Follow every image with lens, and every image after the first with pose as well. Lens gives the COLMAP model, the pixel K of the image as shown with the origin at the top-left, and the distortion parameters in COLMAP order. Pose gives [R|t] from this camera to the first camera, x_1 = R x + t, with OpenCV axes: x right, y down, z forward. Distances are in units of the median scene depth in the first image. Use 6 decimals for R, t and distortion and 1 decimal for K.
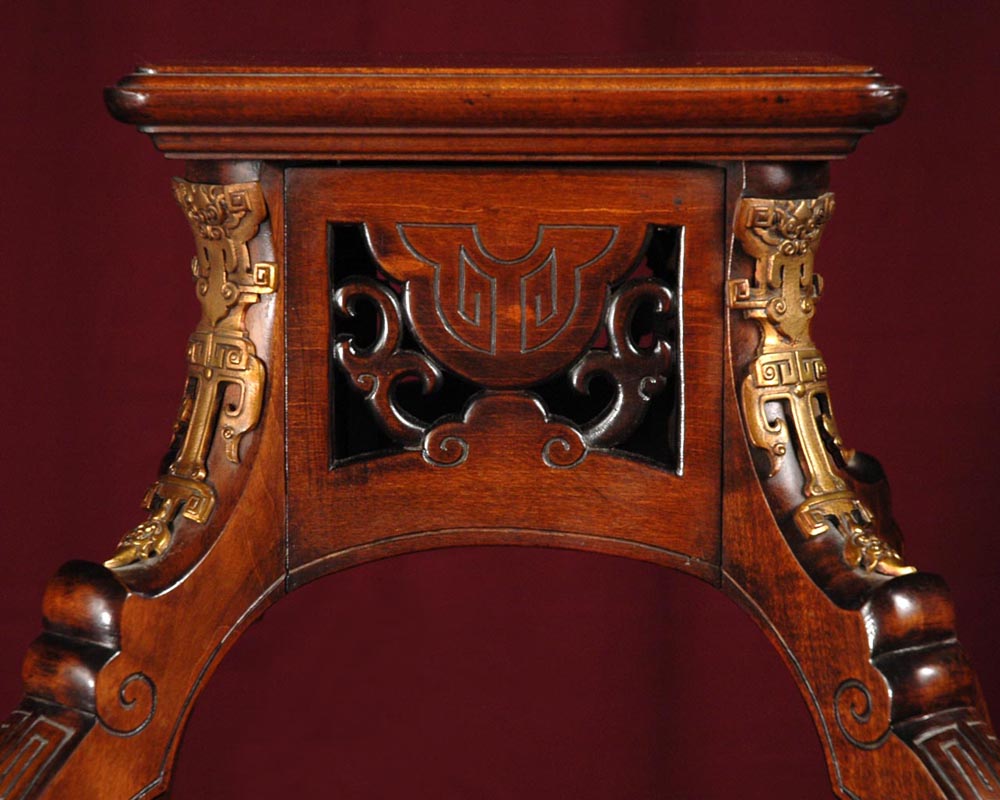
lens RADIAL K [[3274.4, 0, 532.4], [0, 3274.4, 399.3], [0, 0, 1]] dist [0.167520, 1.311797]
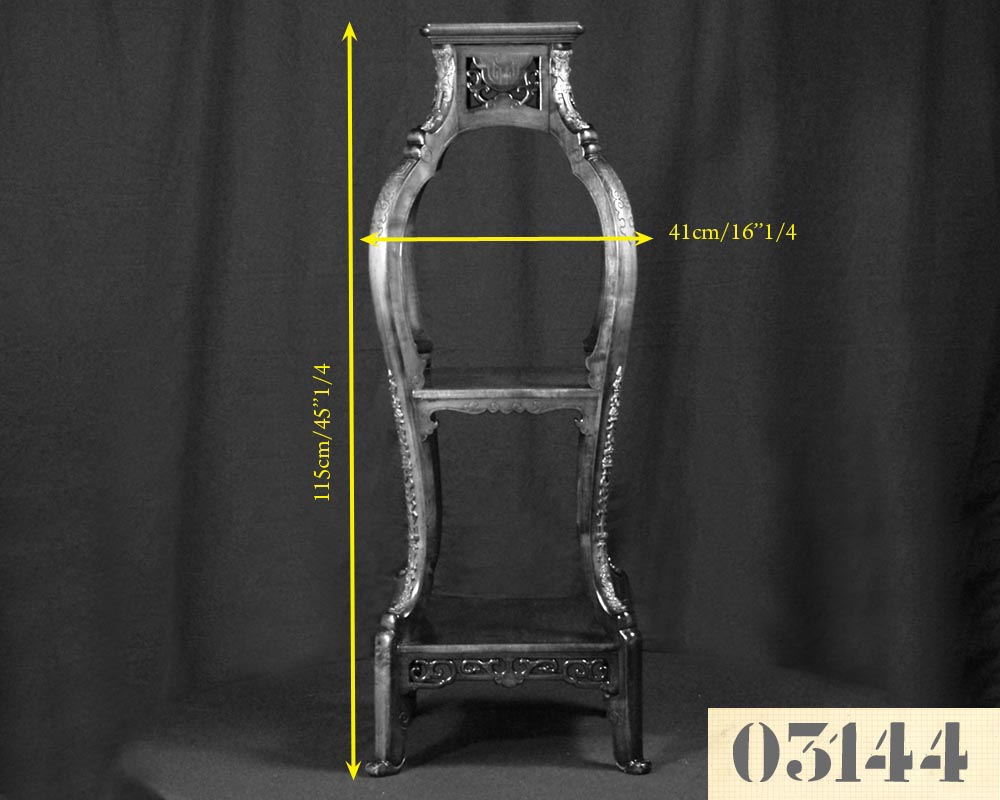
lens RADIAL K [[2695.3, 0, 499.7], [0, 2695.3, 373.6], [0, 0, 1]] dist [0.130189, 0.315582]
pose [[0.999886, -0.014074, 0.005429, -0.040547], [0.014140, 0.999825, -0.012278, 0.452743], [-0.005255, 0.012353, 0.999910, -2.902035]]
